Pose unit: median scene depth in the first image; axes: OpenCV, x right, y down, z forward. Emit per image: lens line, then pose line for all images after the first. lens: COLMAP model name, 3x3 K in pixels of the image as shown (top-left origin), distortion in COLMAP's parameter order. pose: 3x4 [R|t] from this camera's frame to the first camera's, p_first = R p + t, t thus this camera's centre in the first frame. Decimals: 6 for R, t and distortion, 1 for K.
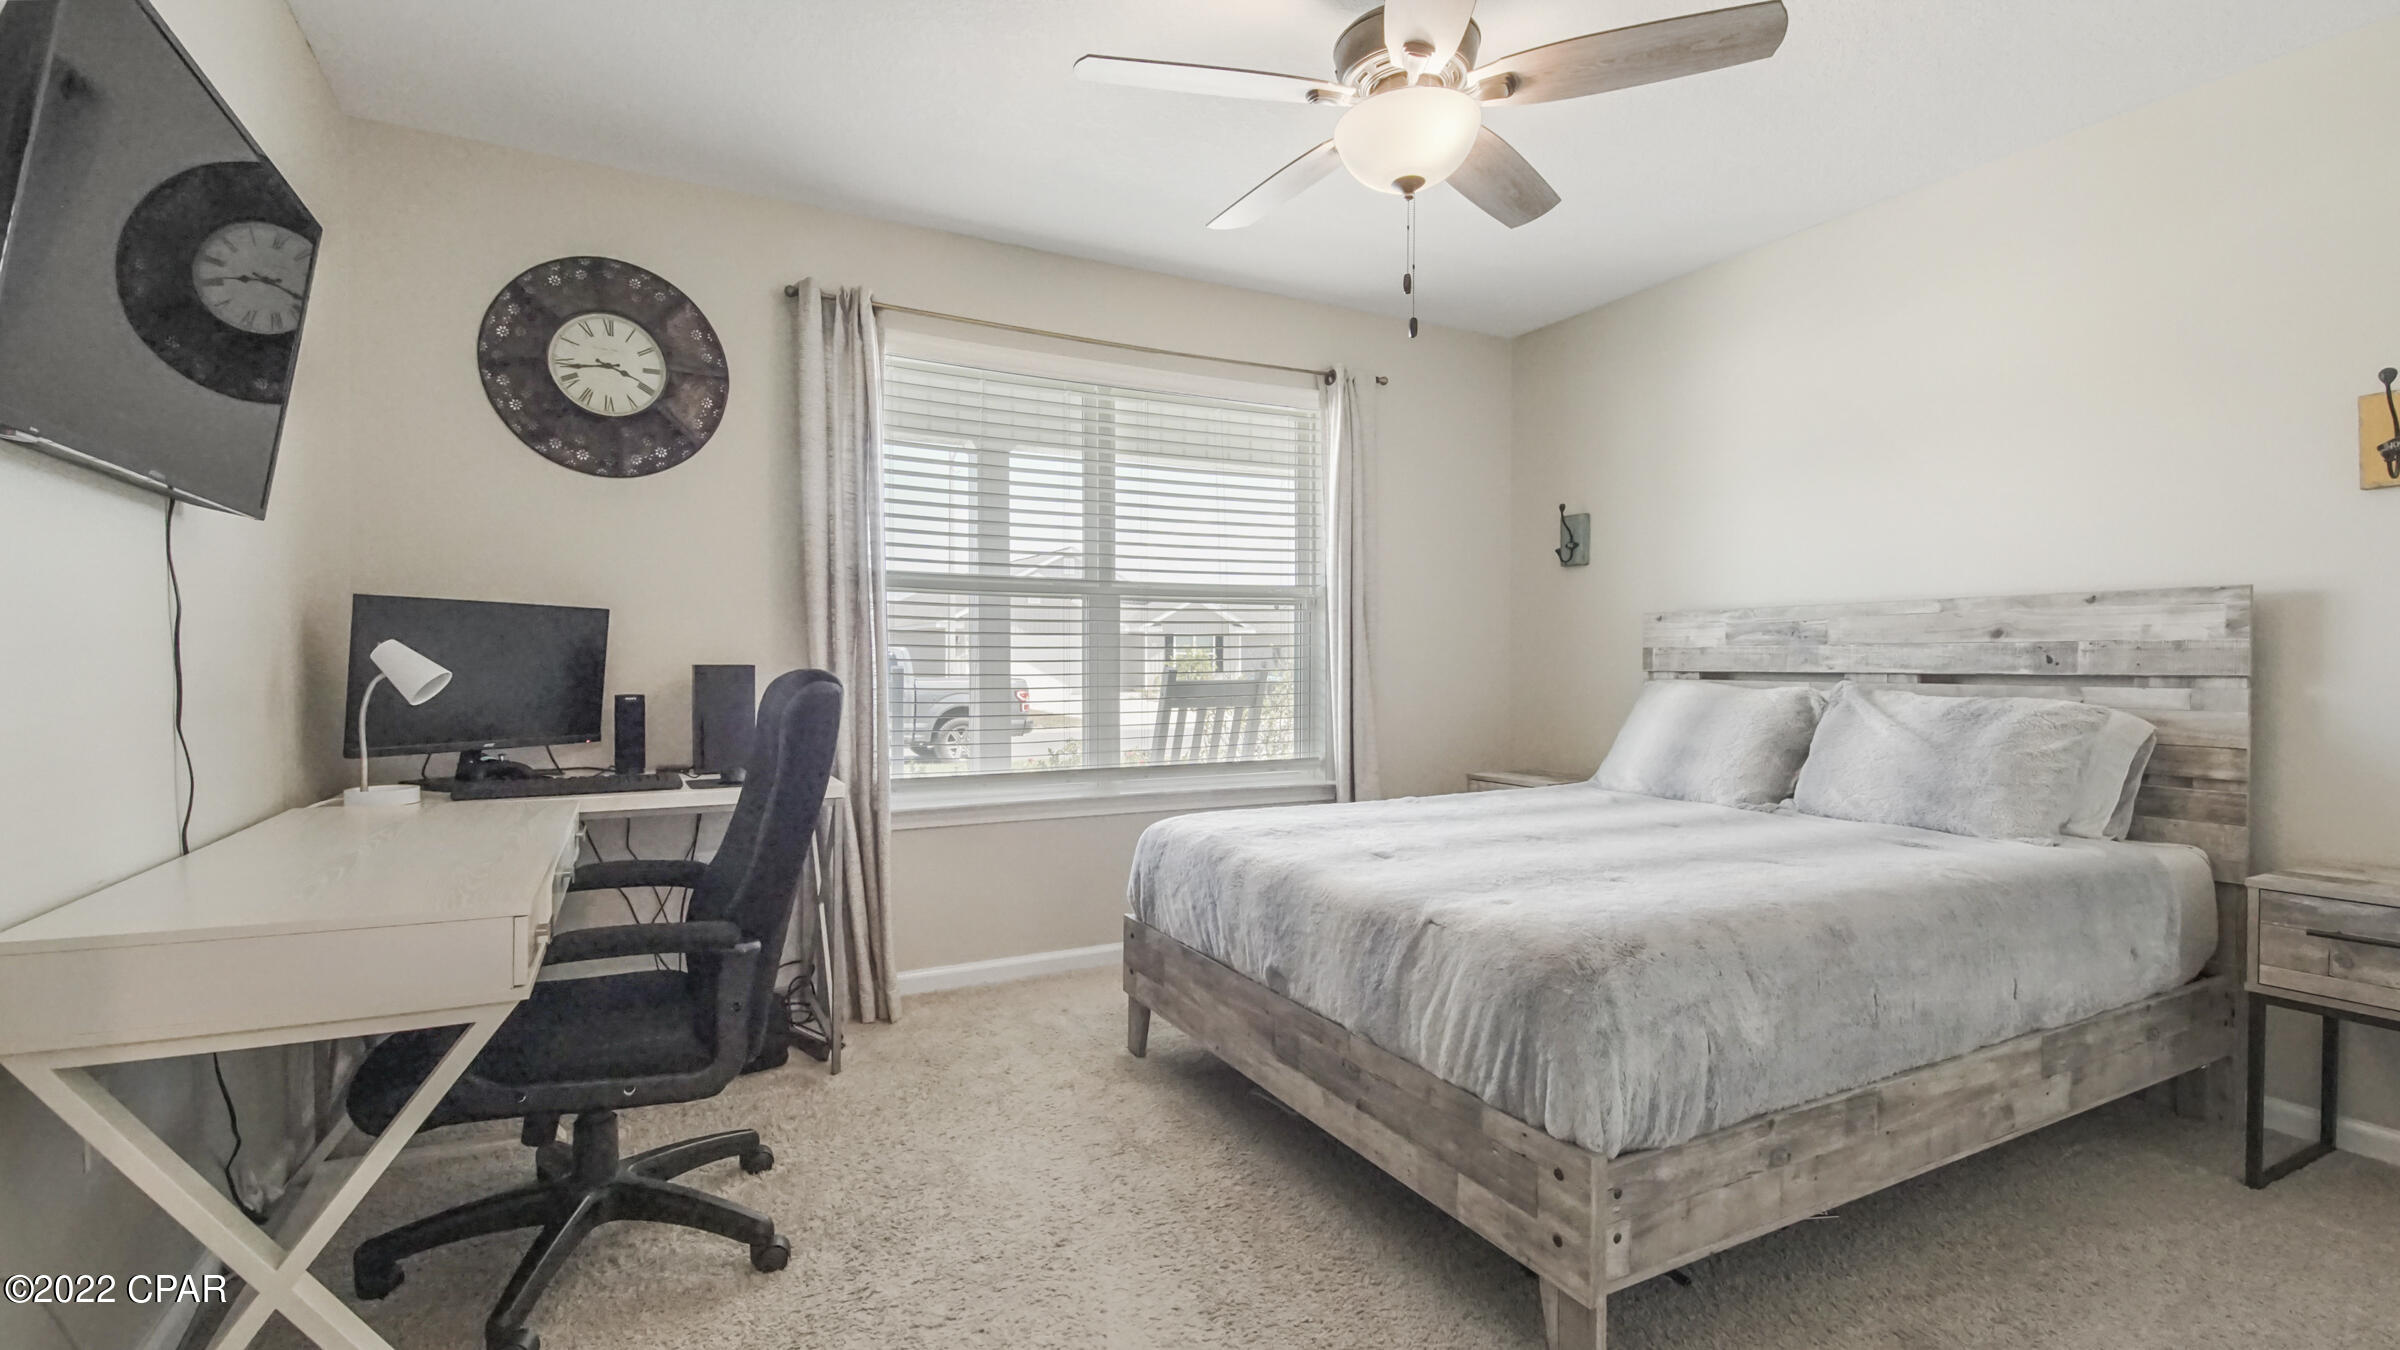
lens RADIAL K [[1108.6, 0, 1196.2], [0, 1108.6, 683.8], [0, 0, 1]] dist [0.010284, -0.003439]
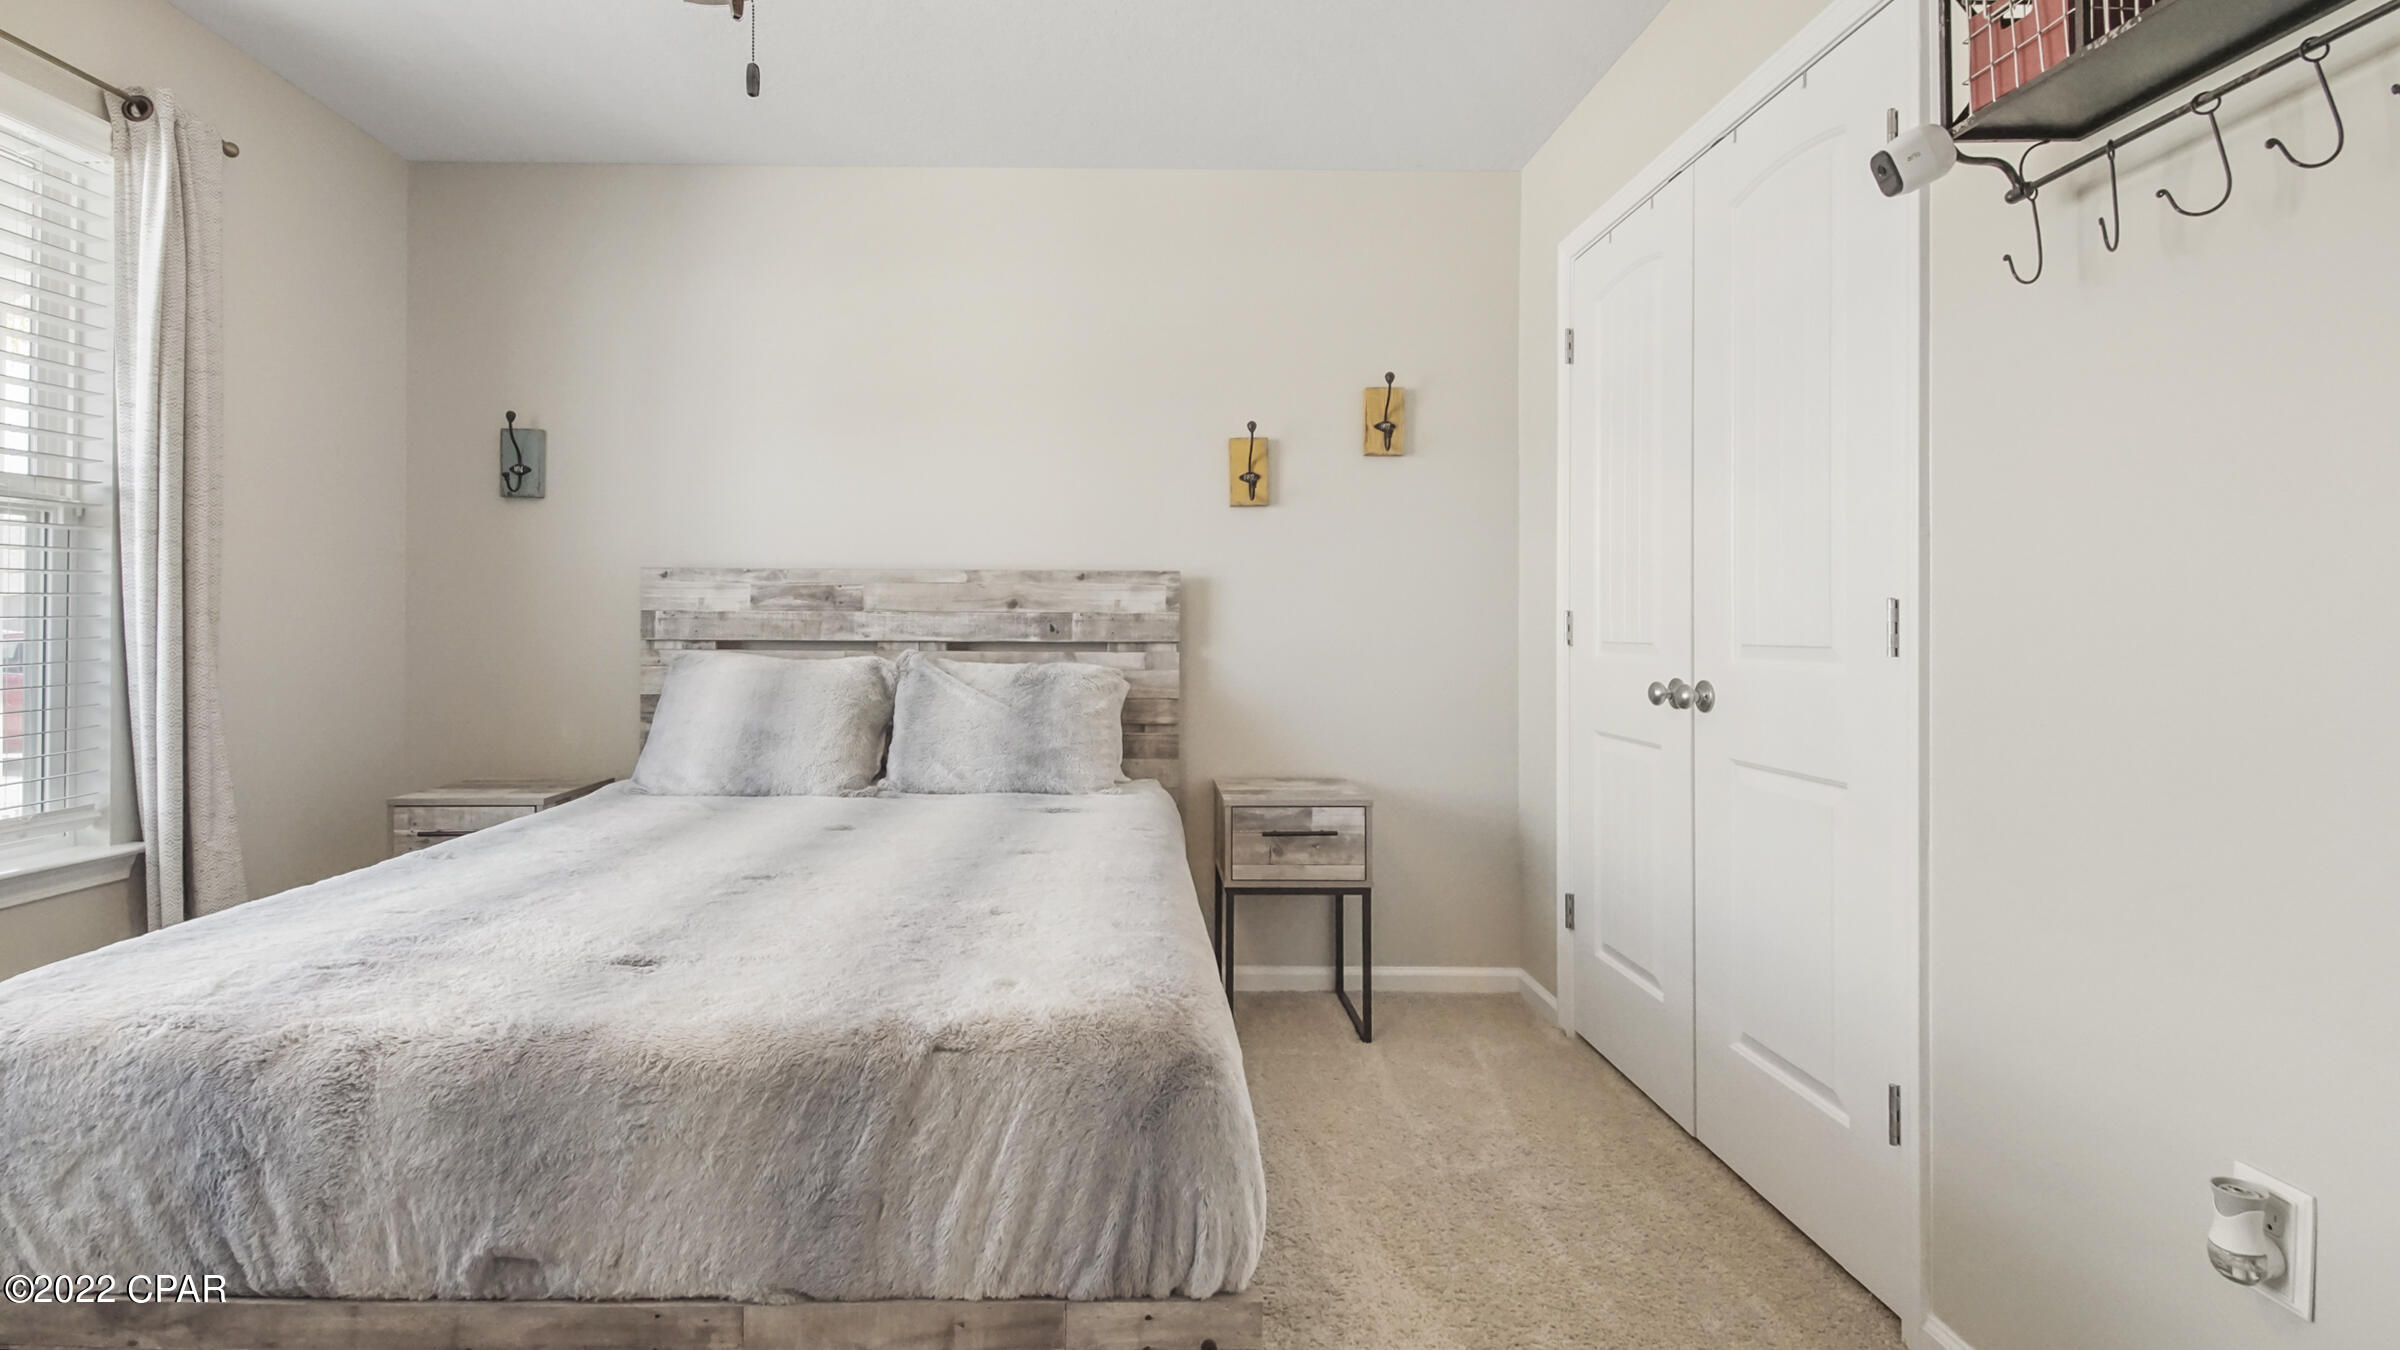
lens RADIAL K [[1108.6, 0, 1167.3], [0, 1108.6, 614.6], [0, 0, 1]] dist [0.010284, -0.003439]
pose [[0.441894, 0.016168, 0.896922, -0.199701], [0.011997, 0.999642, -0.023930, -0.007621], [-0.896987, 0.021335, 0.441542, 0.416081]]
